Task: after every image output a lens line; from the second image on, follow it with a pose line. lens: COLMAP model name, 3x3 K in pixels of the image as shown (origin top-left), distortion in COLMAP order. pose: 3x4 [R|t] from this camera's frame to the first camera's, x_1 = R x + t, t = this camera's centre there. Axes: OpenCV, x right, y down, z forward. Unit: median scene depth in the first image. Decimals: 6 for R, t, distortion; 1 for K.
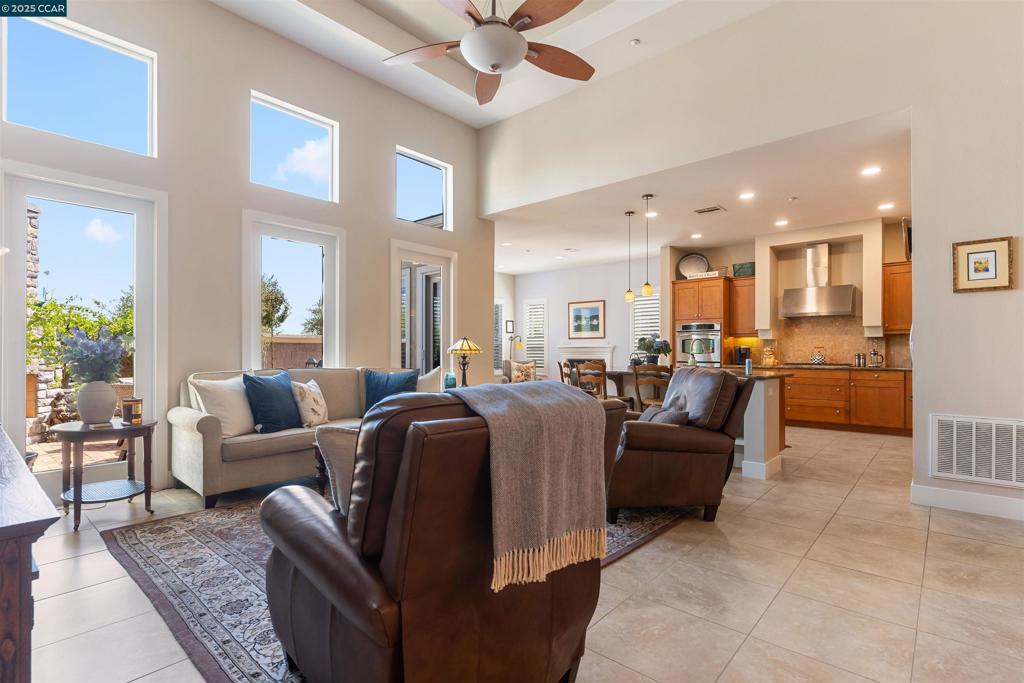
lens RADIAL K [[497.7, 0, 506.7], [0, 497.7, 351.5], [0, 0, 1]] dist [0.001956, 0.000758]
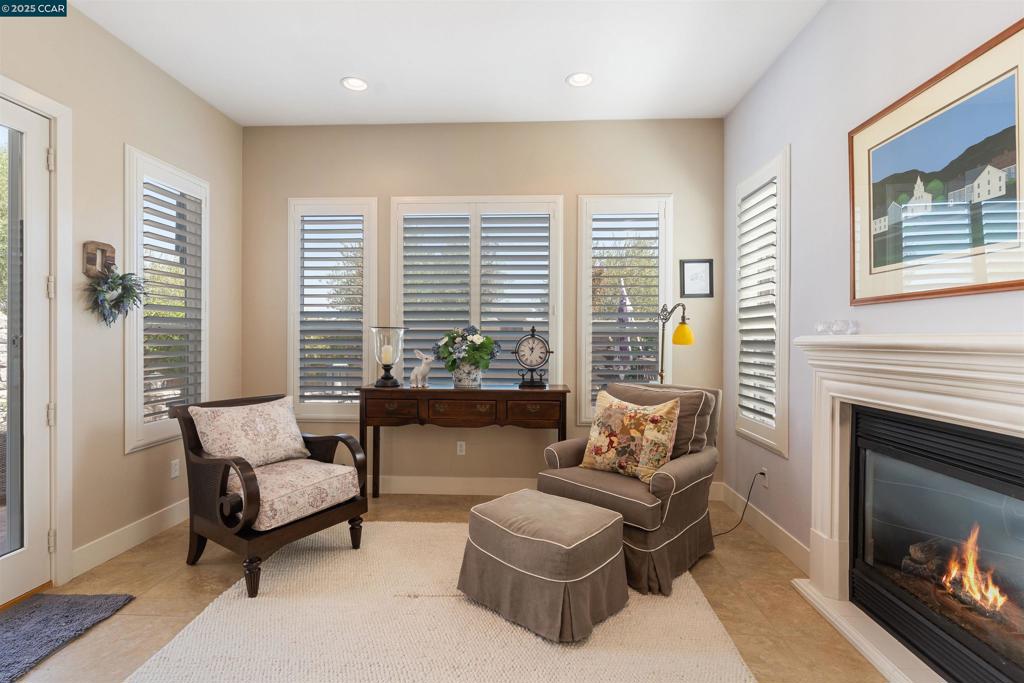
lens RADIAL K [[497.7, 0, 518.4], [0, 497.7, 337.8], [0, 0, 1]] dist [0.001956, 0.000758]
pose [[0.633986, -0.001502, -0.773343, 0.273819], [-0.001859, 0.999992, -0.003466, -0.013969], [0.773342, 0.003635, 0.633978, 1.042717]]
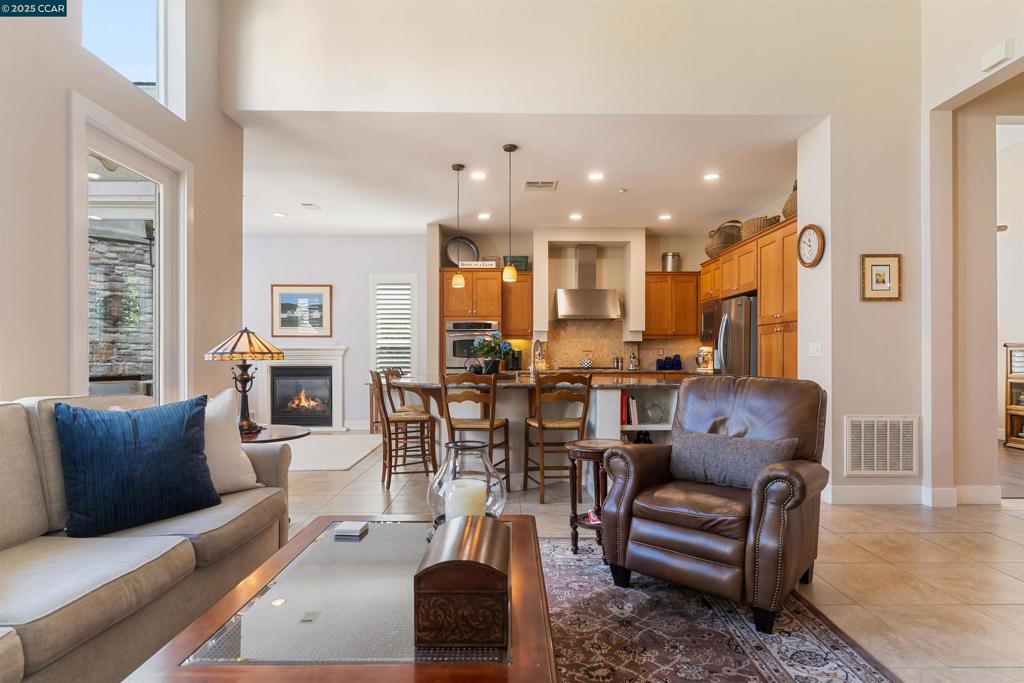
lens RADIAL K [[552.2, 0, 515.8], [0, 552.2, 349.9], [0, 0, 1]] dist [0.003908, 0.002016]
pose [[0.730660, 0.005709, 0.682717, -0.205185], [0.000114, 0.999964, -0.008484, -0.001193], [-0.682741, 0.006277, 0.730633, 0.290200]]
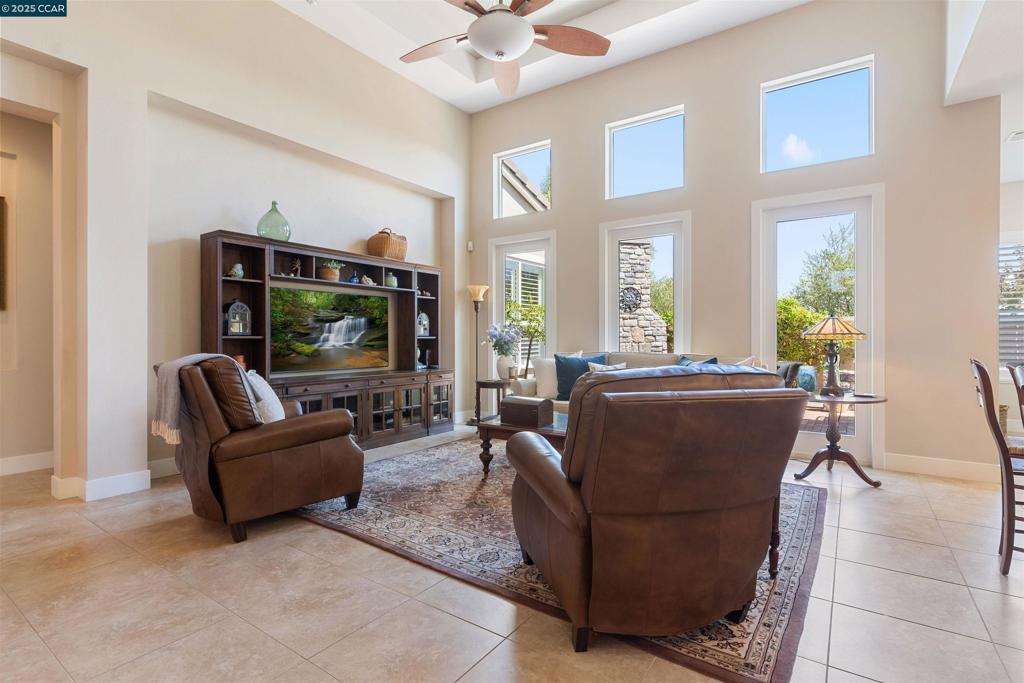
lens RADIAL K [[508.9, 0, 513.1], [0, 508.9, 339.0], [0, 0, 1]] dist [0.000717, 0.000857]
pose [[0.136008, -0.000548, -0.990708, 0.406793], [0.002709, 0.999996, -0.000181, 0.001963], [0.990704, -0.002660, 0.136009, 0.359651]]
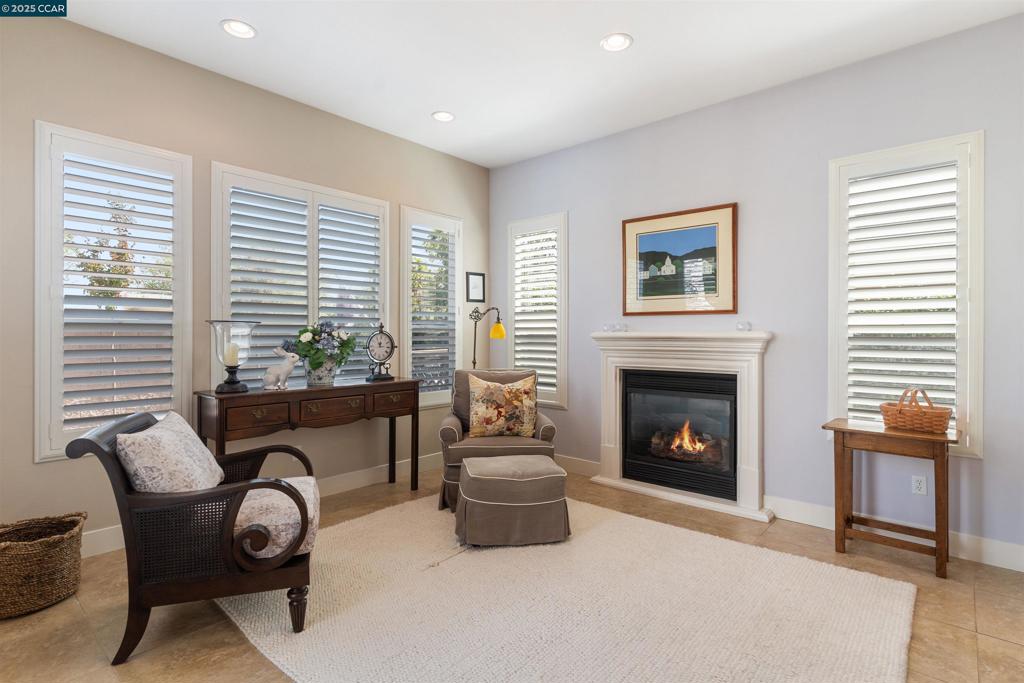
lens RADIAL K [[508.9, 0, 513.5], [0, 508.9, 336.5], [0, 0, 1]] dist [0.000717, 0.000857]
pose [[0.999870, 0.000061, 0.016094, 0.046702], [-0.000188, 0.999969, 0.007882, -0.016658], [-0.016093, -0.007884, 0.999839, 0.838061]]
